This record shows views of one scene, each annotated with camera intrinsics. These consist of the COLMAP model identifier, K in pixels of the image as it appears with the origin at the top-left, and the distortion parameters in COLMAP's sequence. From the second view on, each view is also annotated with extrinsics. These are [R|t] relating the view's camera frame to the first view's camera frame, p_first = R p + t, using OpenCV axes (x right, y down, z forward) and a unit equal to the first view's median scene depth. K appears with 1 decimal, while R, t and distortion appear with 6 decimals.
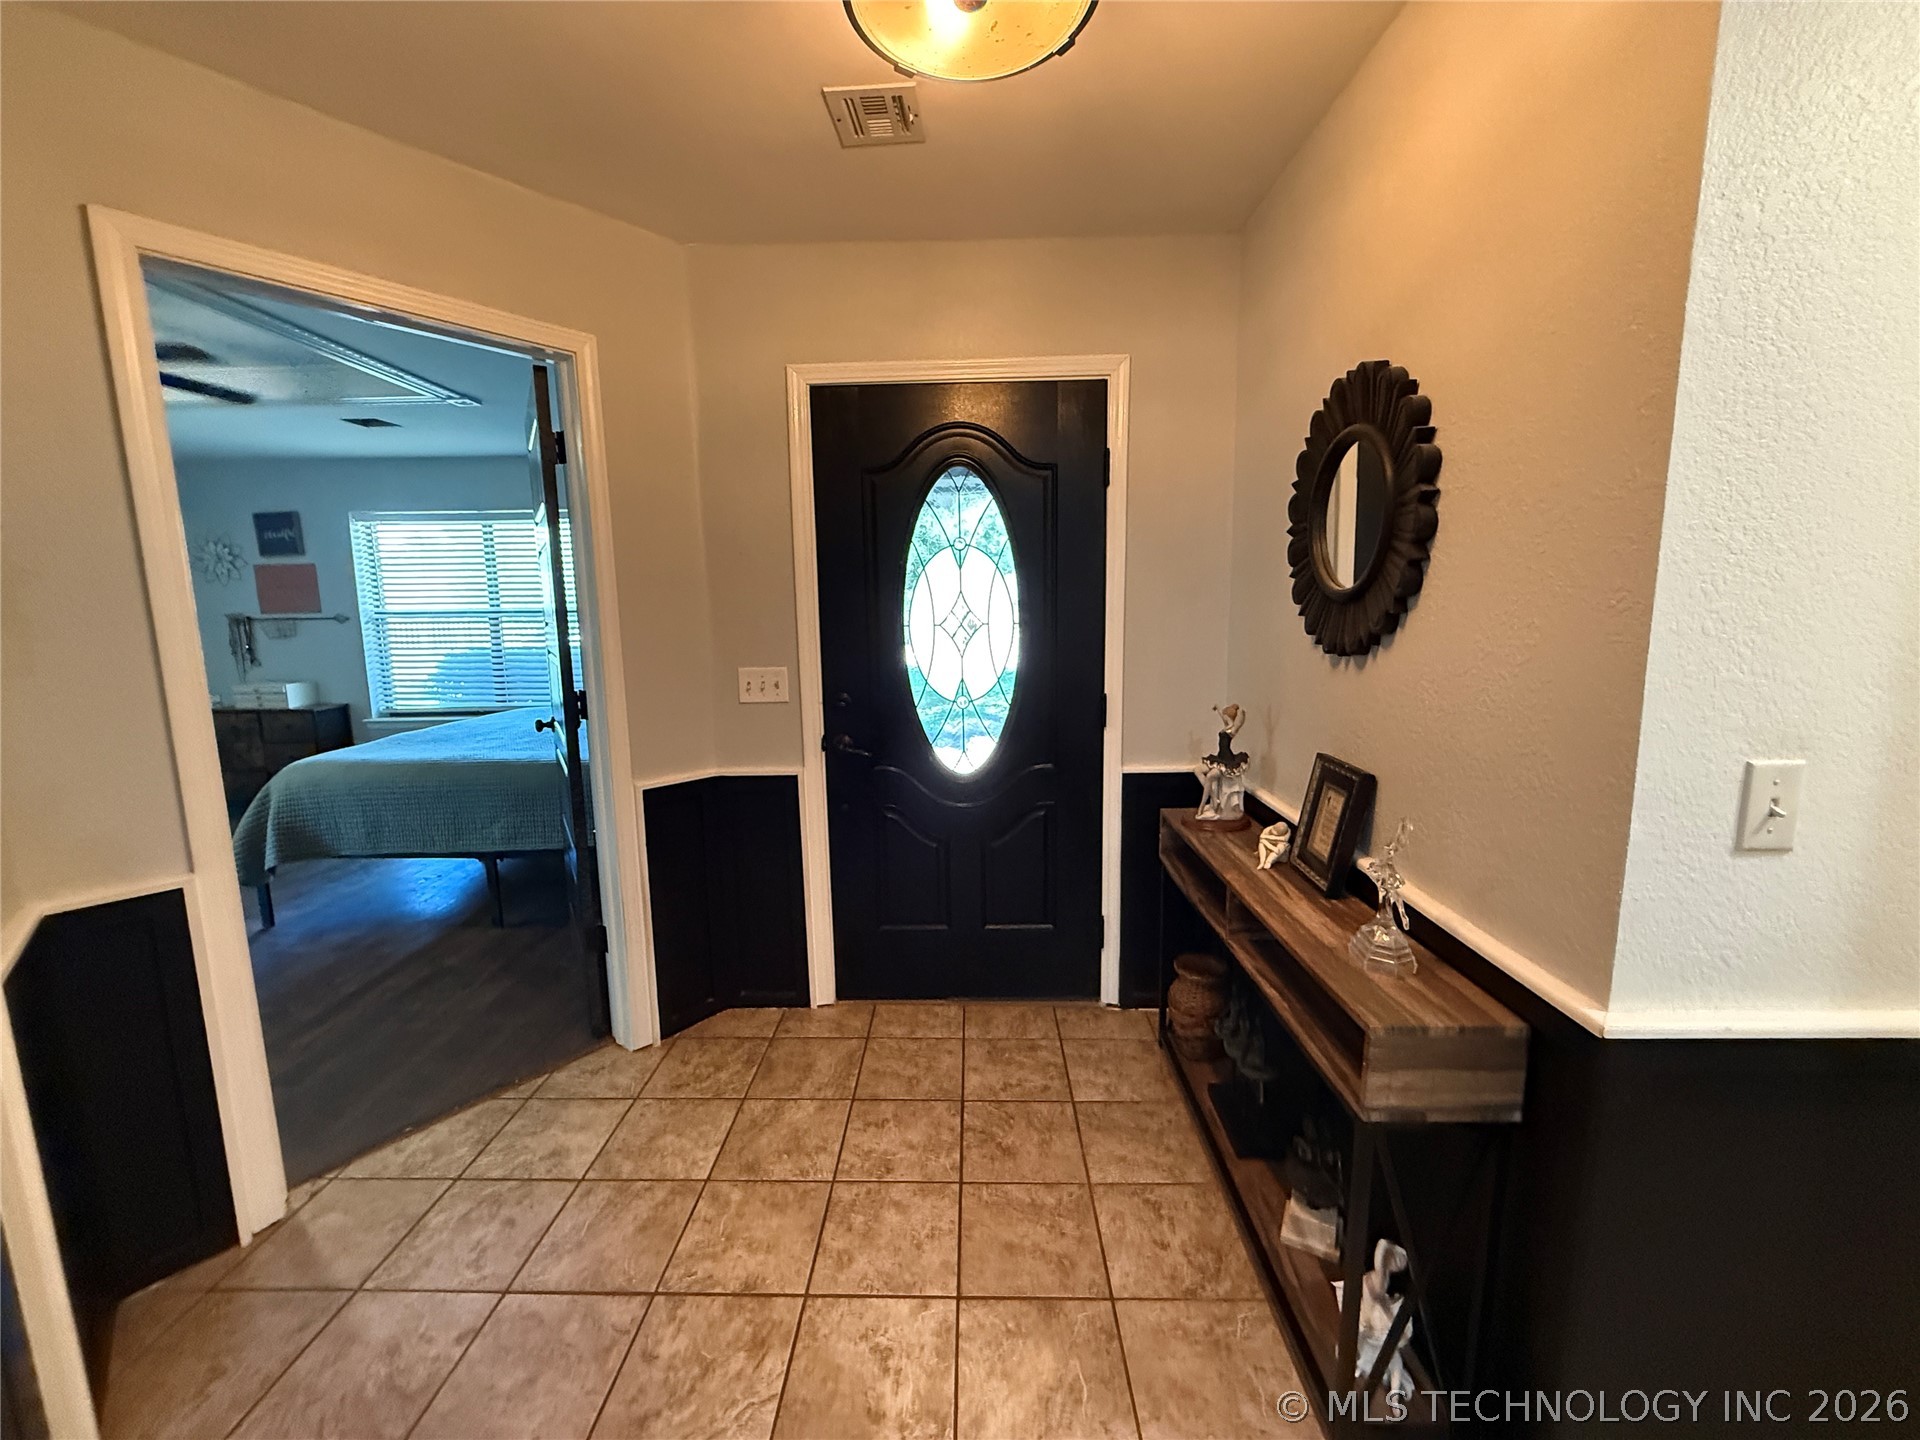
lens RADIAL K [[770.1, 0, 957.4], [0, 770.1, 722.2], [0, 0, 1]] dist [0.001065, -0.000355]
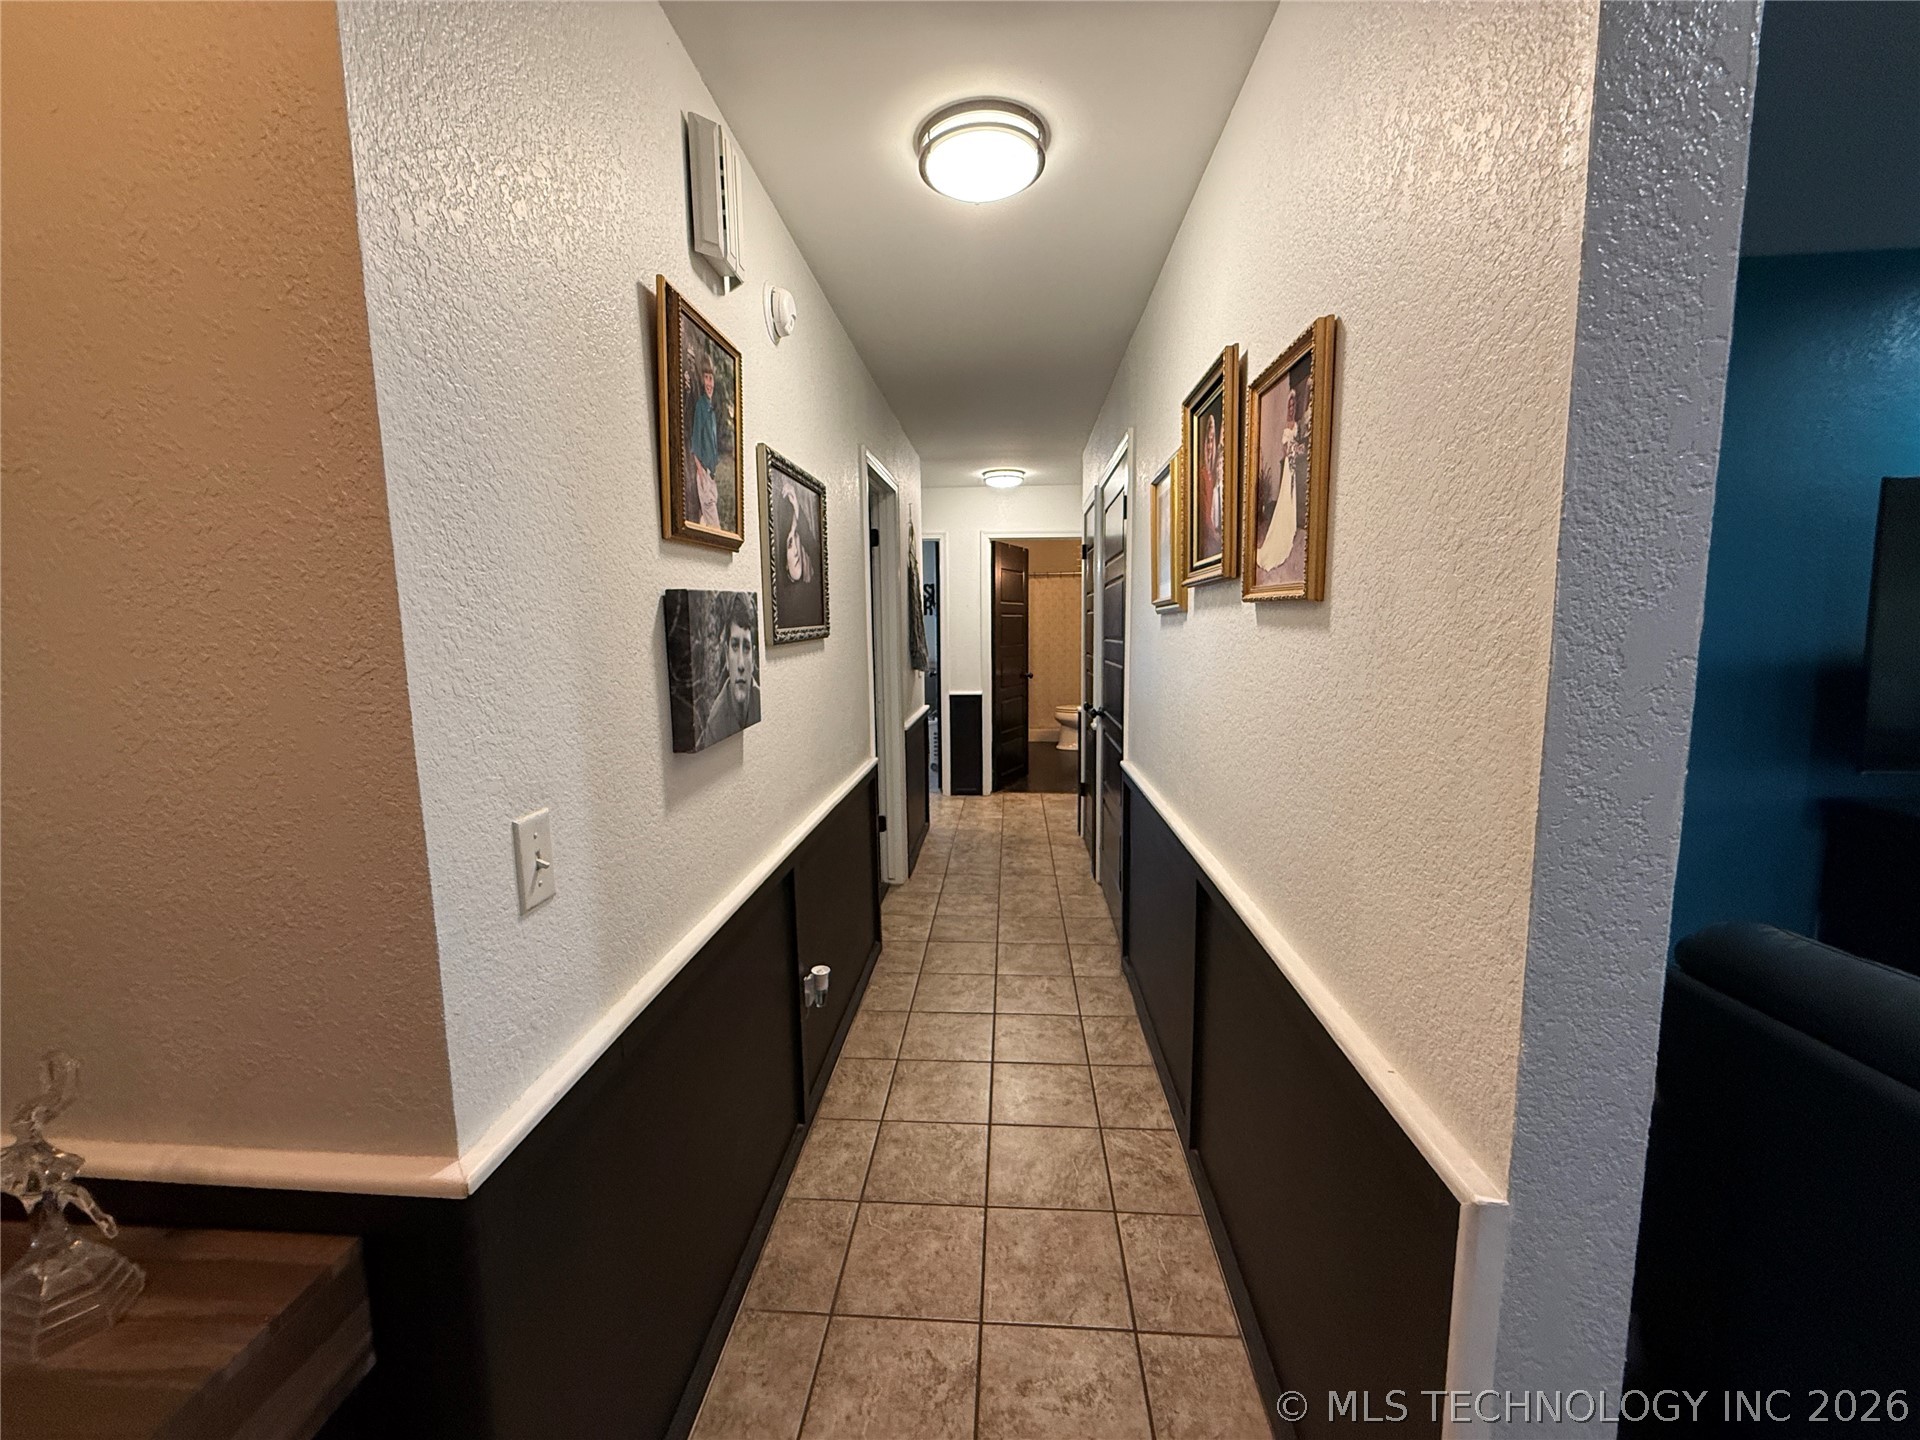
lens RADIAL K [[770.1, 0, 956.7], [0, 770.1, 719.6], [0, 0, 1]] dist [0.001065, -0.000355]
pose [[0.058671, -0.112591, 0.991908, 0.122606], [0.158052, 0.982135, 0.102133, -0.083375], [-0.985686, 0.150781, 0.075418, 0.360569]]
